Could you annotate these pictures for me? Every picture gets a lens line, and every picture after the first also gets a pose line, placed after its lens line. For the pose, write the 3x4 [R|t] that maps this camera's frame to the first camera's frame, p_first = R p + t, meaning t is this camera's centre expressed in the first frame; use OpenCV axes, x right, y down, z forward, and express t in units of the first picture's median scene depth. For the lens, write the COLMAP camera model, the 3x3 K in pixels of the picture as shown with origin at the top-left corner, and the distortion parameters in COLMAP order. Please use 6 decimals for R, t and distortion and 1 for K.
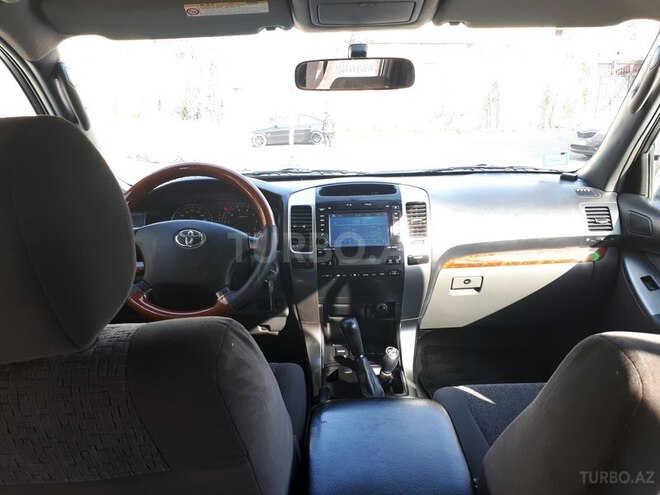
lens RADIAL K [[528.7, 0, 330.0], [0, 528.7, 247.5], [0, 0, 1]] dist [0.005130, 0.003477]
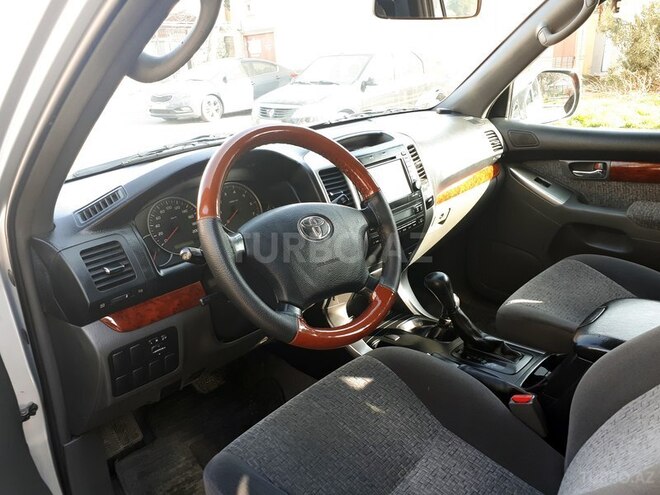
lens RADIAL K [[528.7, 0, 330.0], [0, 528.7, 247.5], [0, 0, 1]] dist [0.005130, 0.003477]
pose [[0.687984, -0.260210, 0.677472, -0.626999], [0.223035, 0.964142, 0.143822, -0.075106], [-0.690604, 0.052153, 0.721351, 0.387665]]
